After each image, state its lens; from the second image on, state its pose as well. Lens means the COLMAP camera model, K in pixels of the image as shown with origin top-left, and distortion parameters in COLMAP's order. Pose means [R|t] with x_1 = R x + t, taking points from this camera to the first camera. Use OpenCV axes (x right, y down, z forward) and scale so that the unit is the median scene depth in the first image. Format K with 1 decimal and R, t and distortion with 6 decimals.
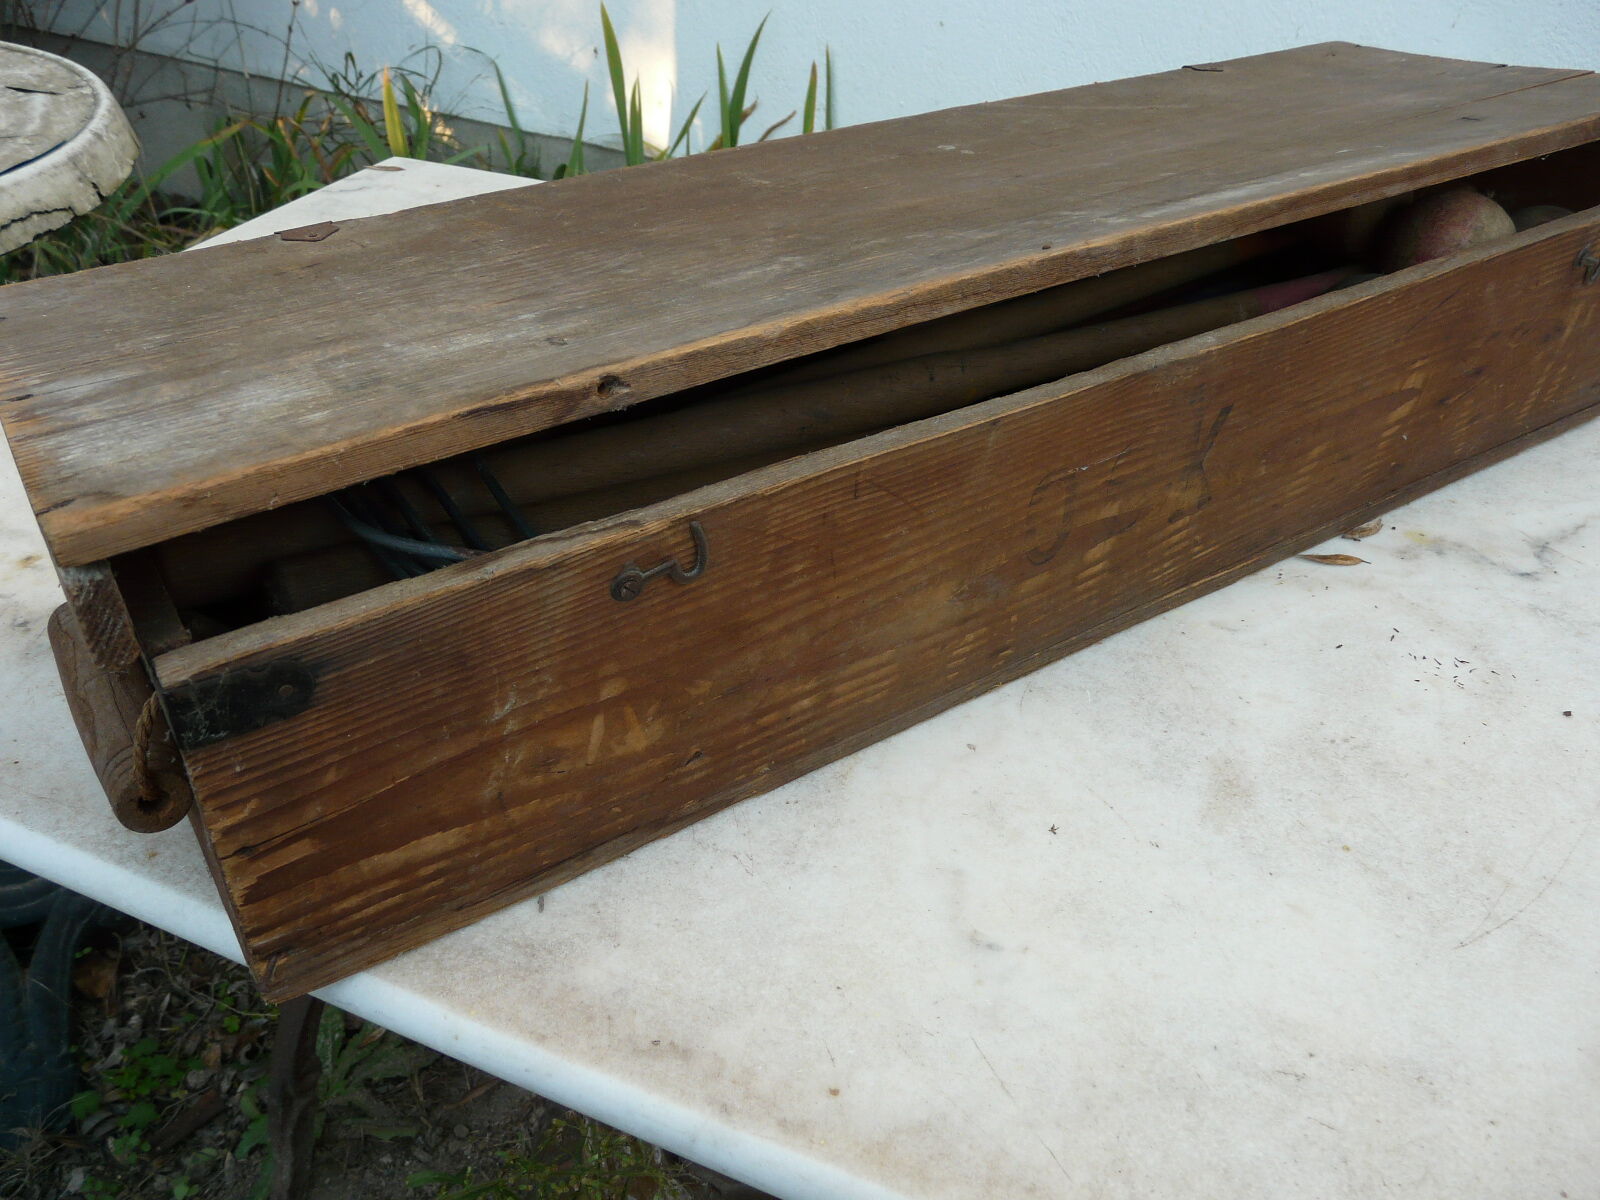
lens RADIAL K [[1345.4, 0, 790.3], [0, 1345.4, 602.9], [0, 0, 1]] dist [-0.089801, 0.094703]
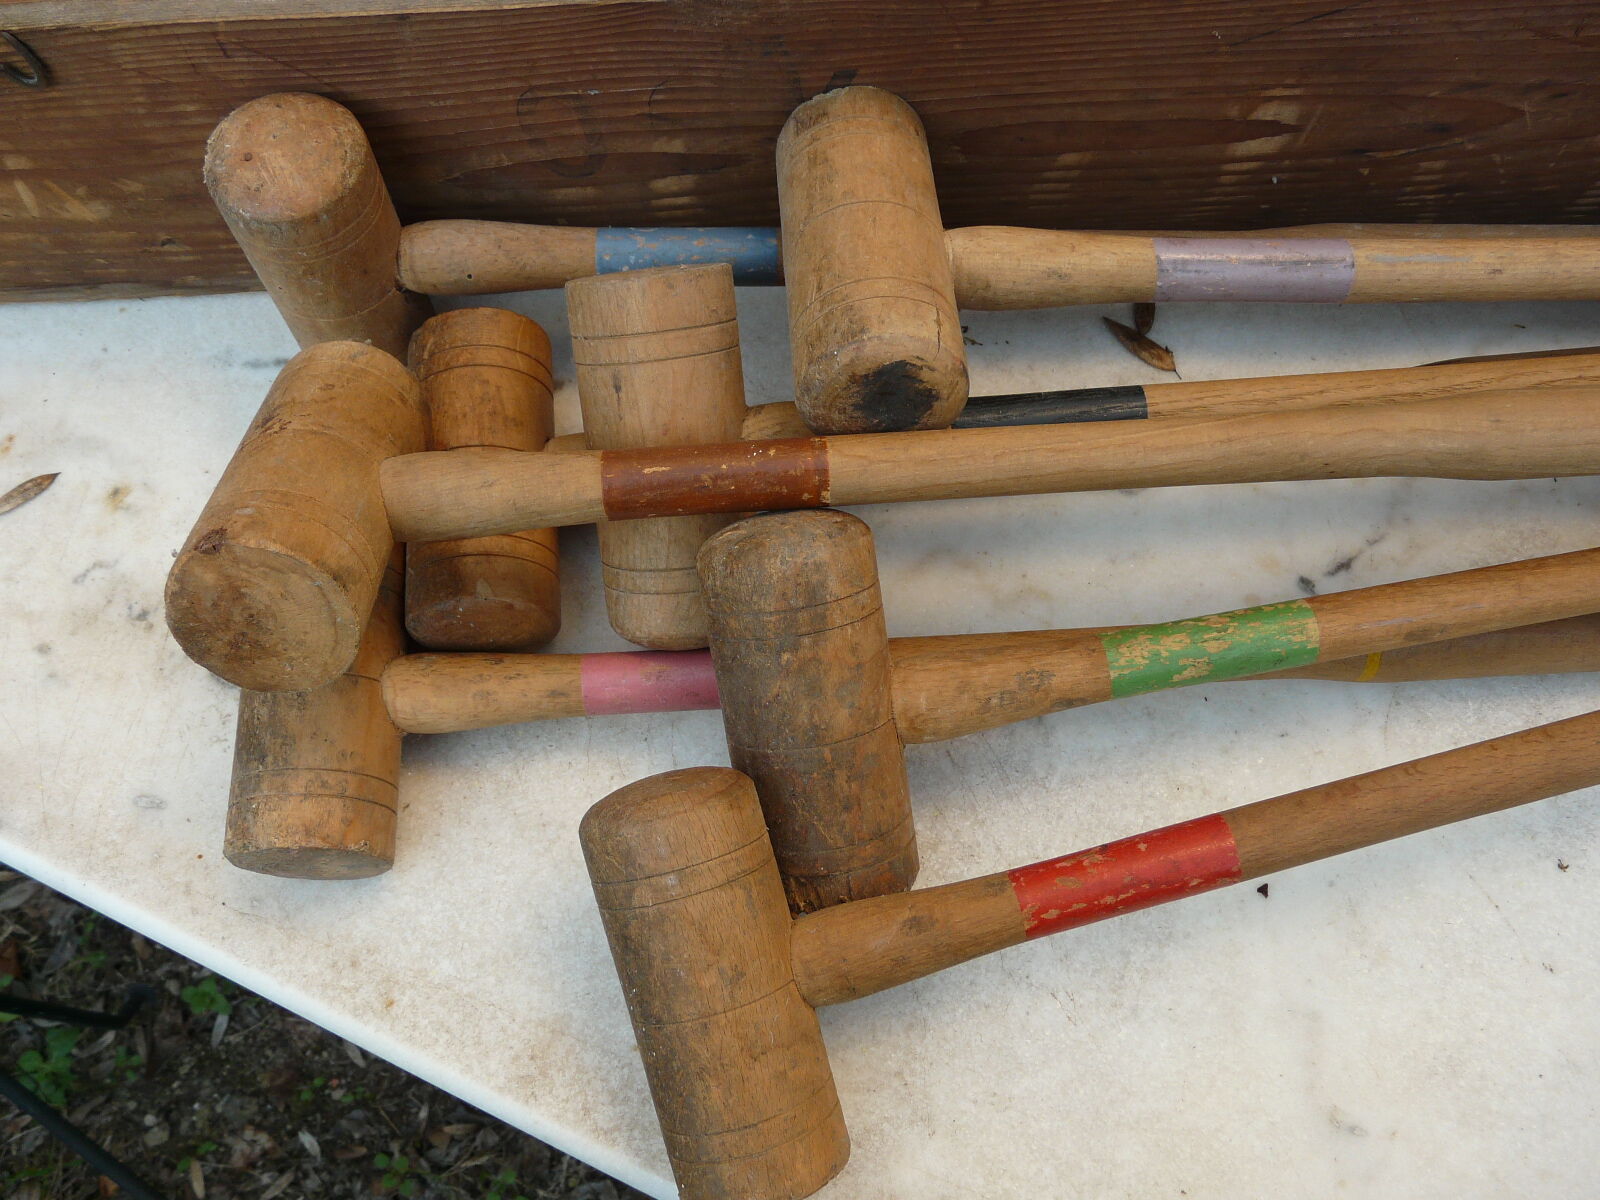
lens RADIAL K [[1345.4, 0, 790.3], [0, 1345.4, 602.9], [0, 0, 1]] dist [-0.089801, 0.094703]
pose [[0.829340, 0.478287, -0.288855, 0.626156], [-0.272358, 0.797441, 0.538433, -0.286568], [0.487870, -0.367872, 0.791614, 0.240387]]
